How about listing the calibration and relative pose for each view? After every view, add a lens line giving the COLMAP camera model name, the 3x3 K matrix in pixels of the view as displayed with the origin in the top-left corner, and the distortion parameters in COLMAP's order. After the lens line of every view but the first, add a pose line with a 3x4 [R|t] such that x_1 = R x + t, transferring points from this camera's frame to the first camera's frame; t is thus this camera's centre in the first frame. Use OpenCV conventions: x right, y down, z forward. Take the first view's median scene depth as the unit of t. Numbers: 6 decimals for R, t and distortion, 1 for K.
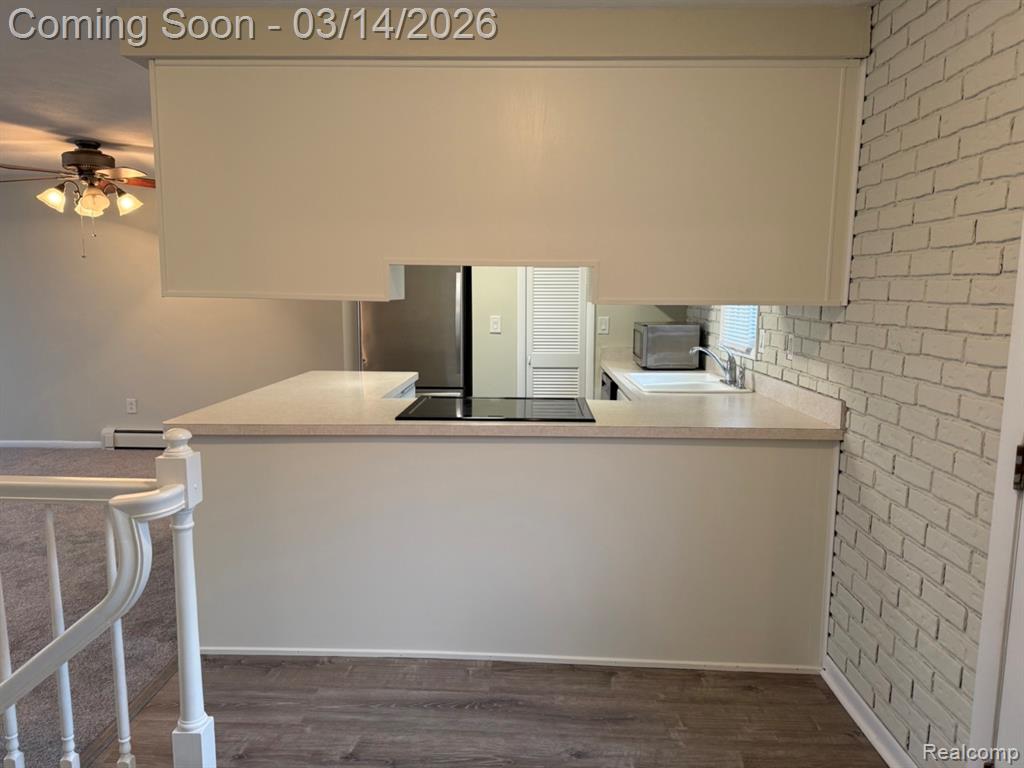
lens RADIAL K [[701.3, 0, 515.8], [0, 701.3, 362.8], [0, 0, 1]] dist [0.065571, -0.110445]
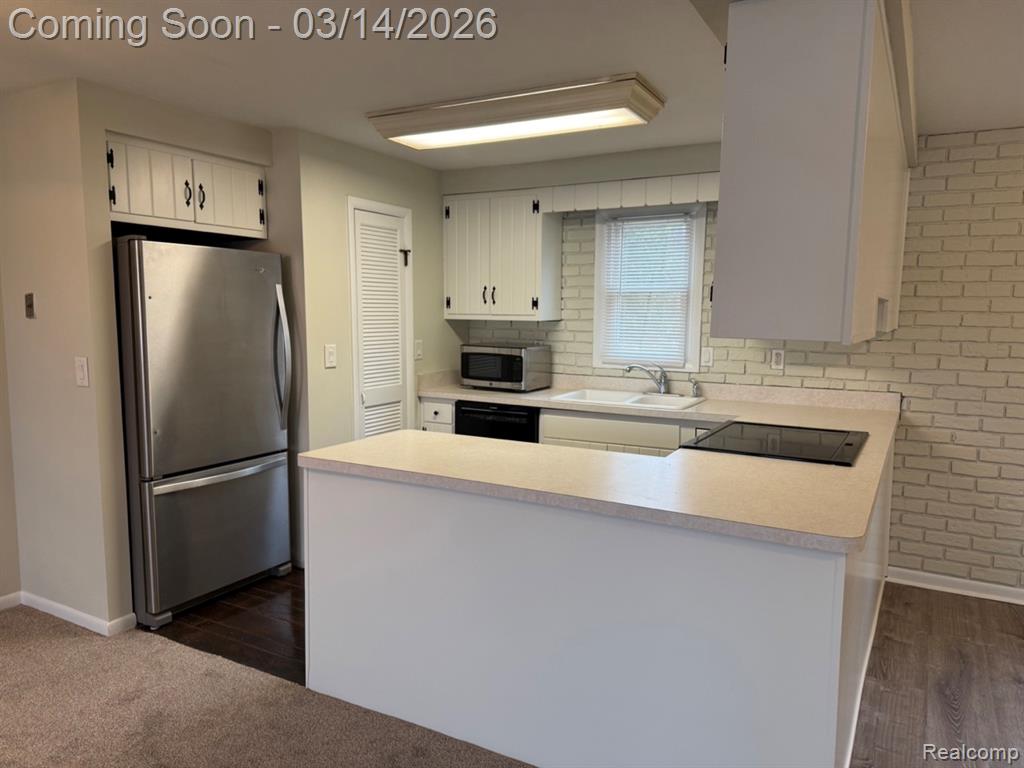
lens RADIAL K [[706.7, 0, 512.0], [0, 706.7, 384.0], [0, 0, 1]] dist [0.067706, -0.053347]
pose [[0.476760, -0.093390, 0.874059, -1.237127], [0.074847, 0.995042, 0.065491, -0.124102], [-0.875841, 0.034198, 0.481386, 0.978315]]
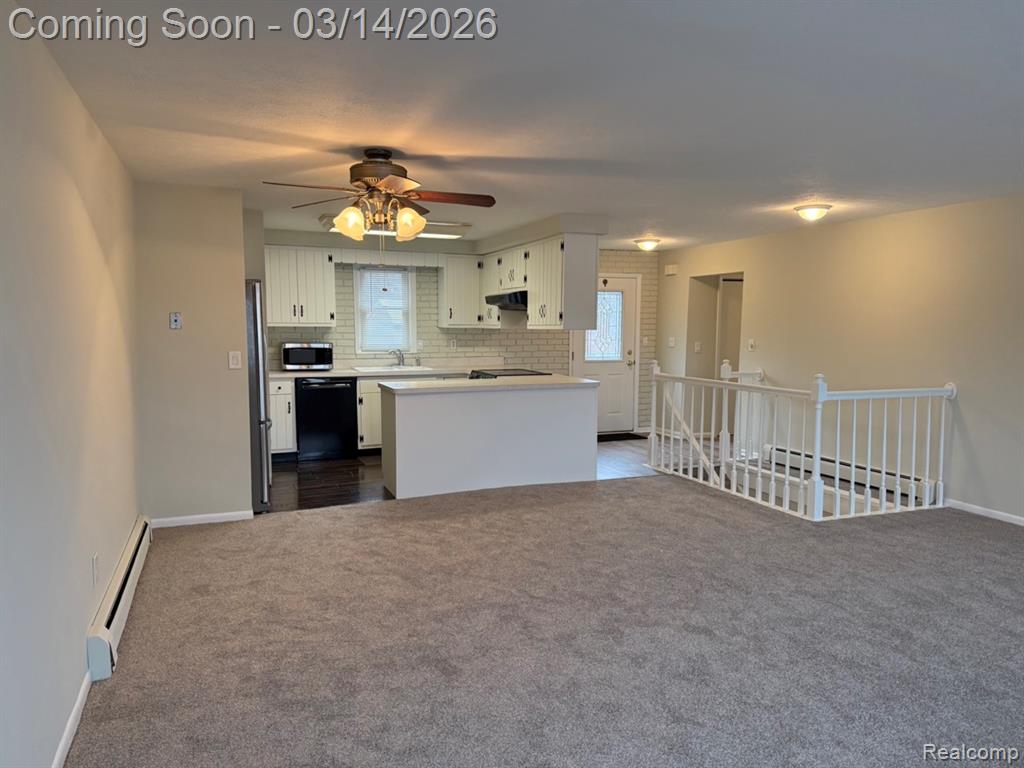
lens RADIAL K [[706.7, 0, 512.0], [0, 706.7, 384.0], [0, 0, 1]] dist [0.067706, -0.053347]
pose [[-0.396054, -0.088542, 0.913948, -2.705362], [0.077981, 0.988501, 0.129557, -0.254875], [-0.914910, 0.122582, -0.384595, 2.301003]]
